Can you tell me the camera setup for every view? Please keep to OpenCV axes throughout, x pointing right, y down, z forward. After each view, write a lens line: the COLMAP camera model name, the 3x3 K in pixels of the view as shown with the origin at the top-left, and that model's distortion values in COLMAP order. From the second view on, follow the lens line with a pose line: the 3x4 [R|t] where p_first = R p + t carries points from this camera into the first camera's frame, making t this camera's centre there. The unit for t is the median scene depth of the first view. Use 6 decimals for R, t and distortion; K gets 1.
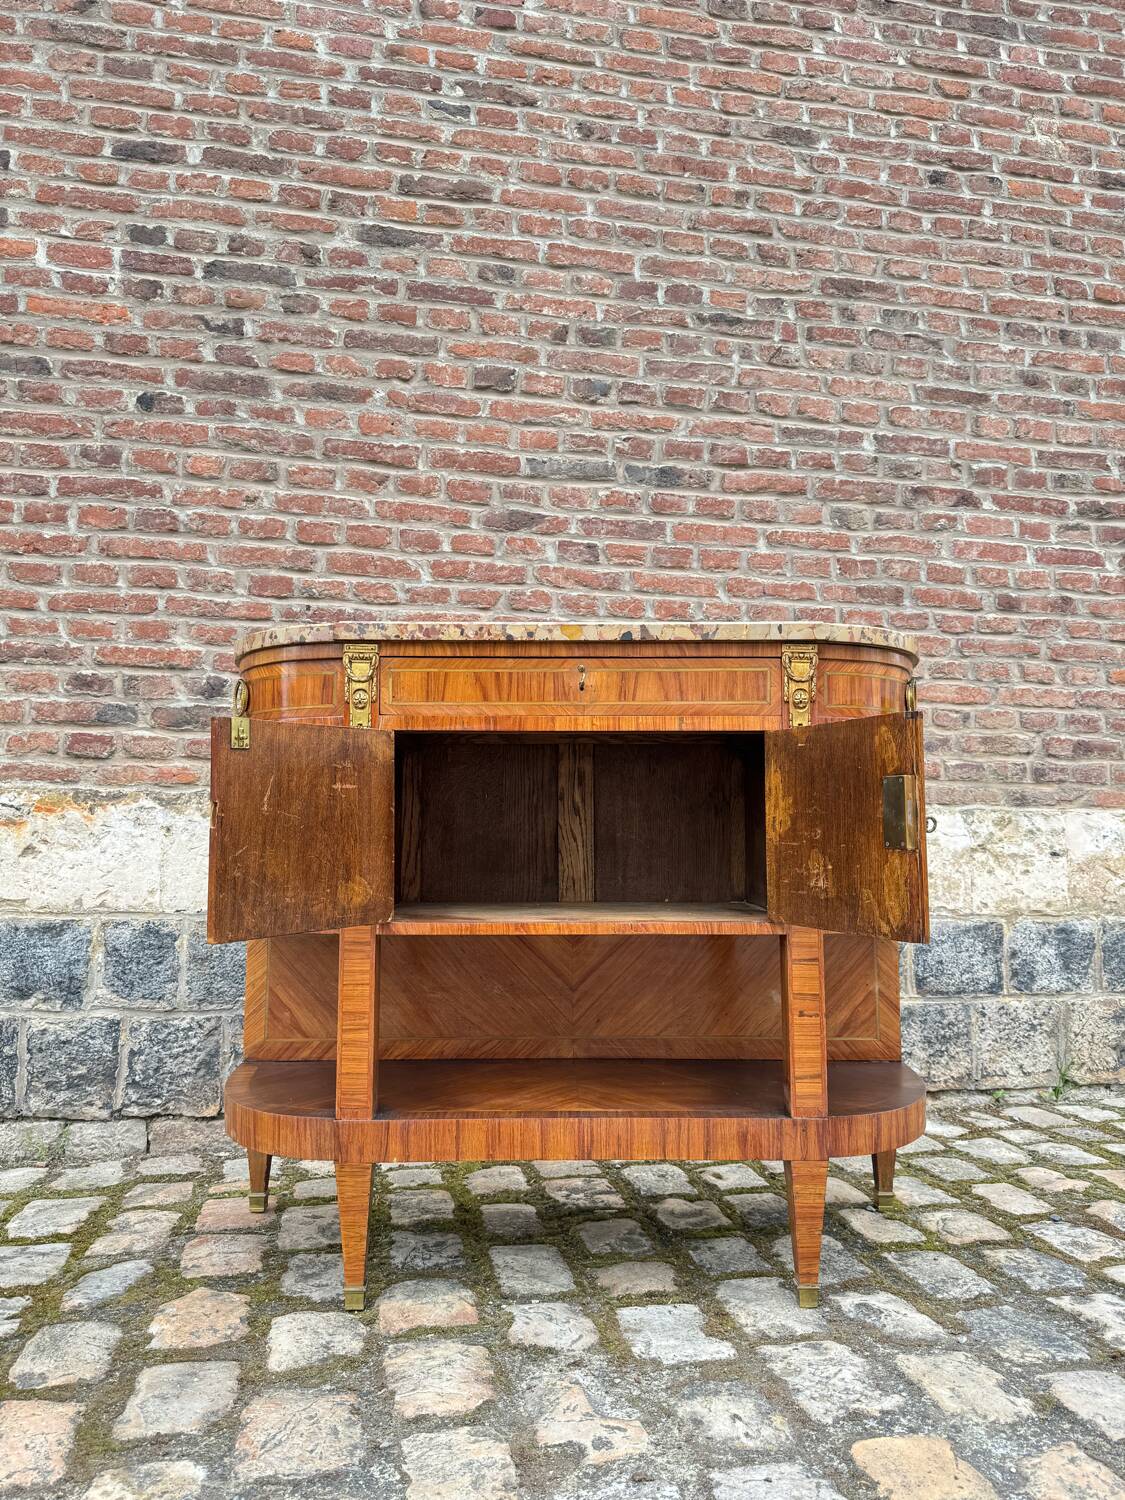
lens RADIAL K [[1054.5, 0, 566.6], [0, 1054.5, 752.2], [0, 0, 1]] dist [0.011299, -0.034369]
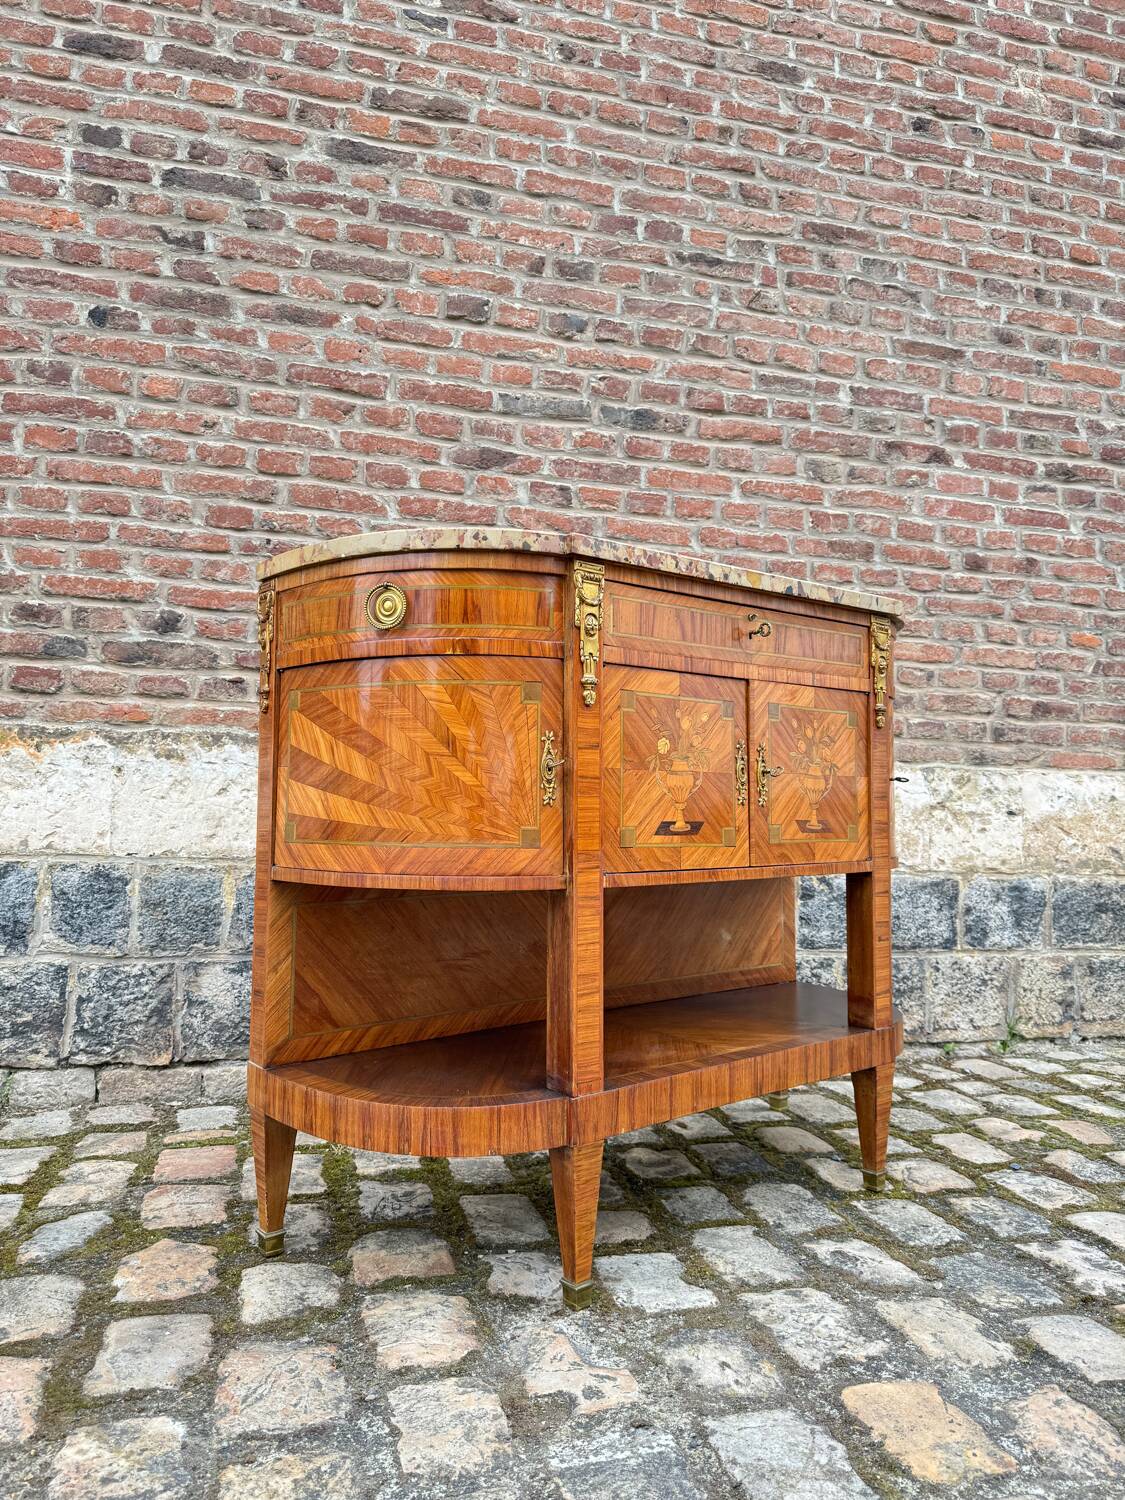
lens RADIAL K [[1056.4, 0, 564.9], [0, 1056.4, 751.9], [0, 0, 1]] dist [-0.002010, -0.017551]
pose [[0.997879, 0.022286, 0.061162, -0.029675], [-0.024814, 0.998856, 0.040887, 0.007493], [-0.060180, -0.042317, 0.997290, 0.019106]]
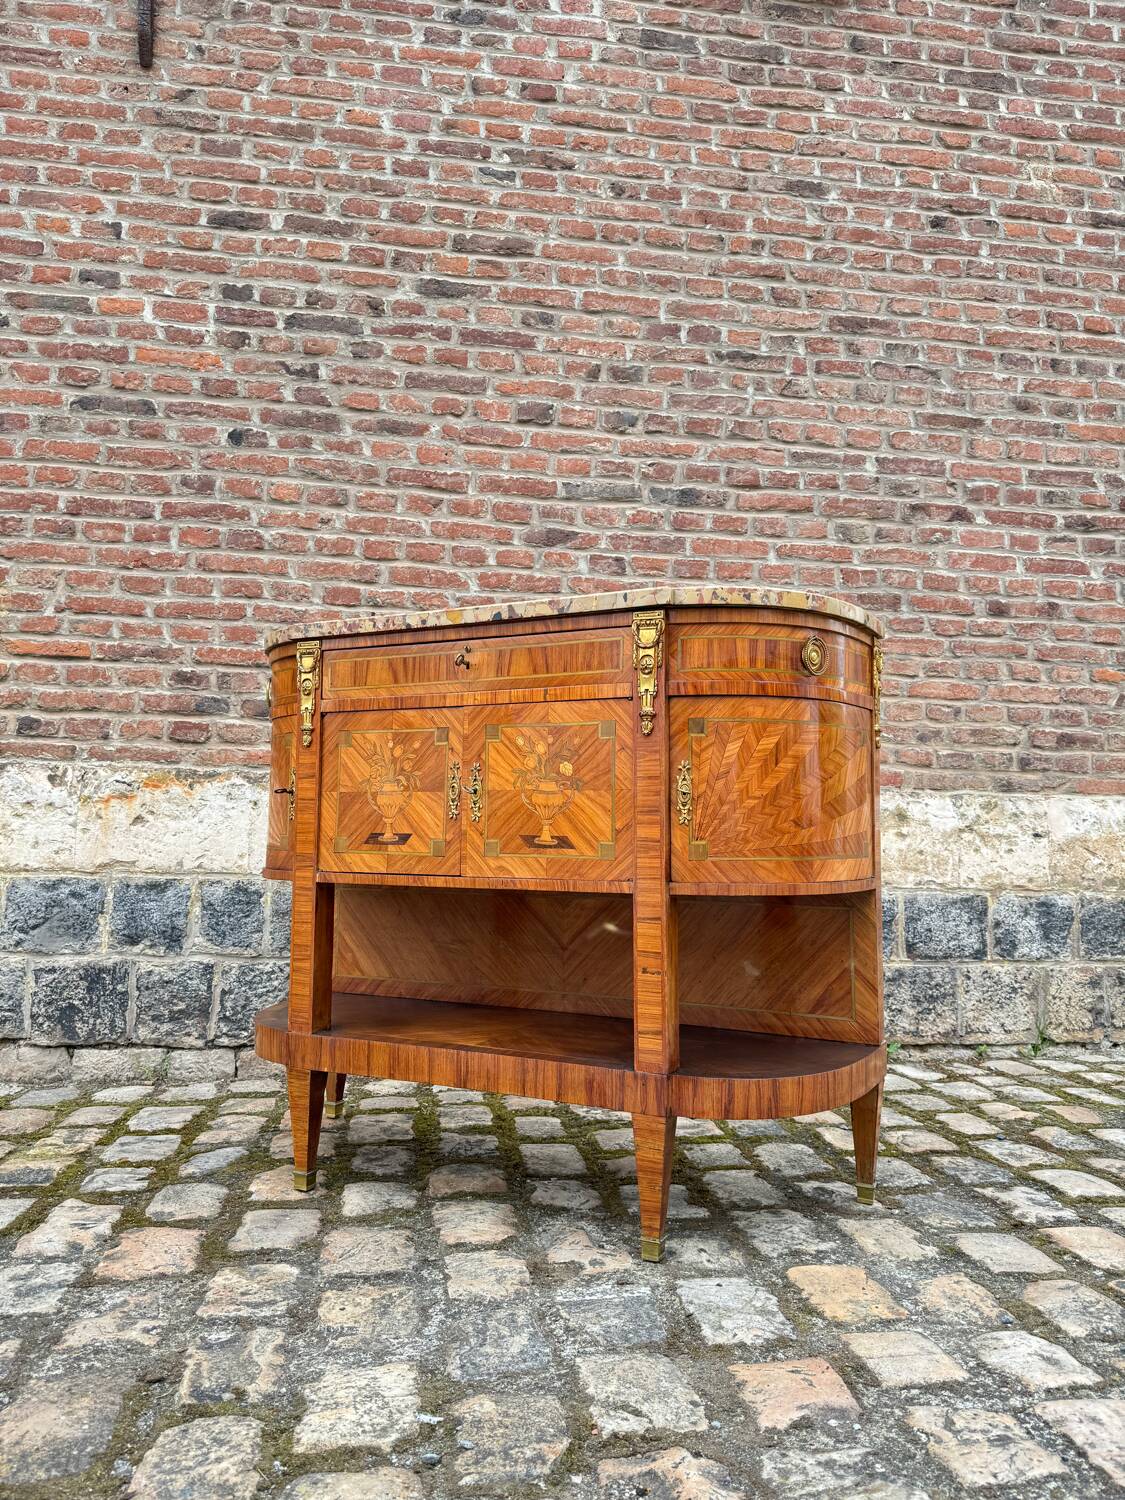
lens RADIAL K [[1054.5, 0, 570.1], [0, 1054.5, 752.1], [0, 0, 1]] dist [0.011299, -0.034369]
pose [[0.998784, 0.006444, -0.048877, 0.027439], [-0.006209, 0.999968, 0.004958, 0.007124], [0.048908, -0.004649, 0.998792, -0.138968]]
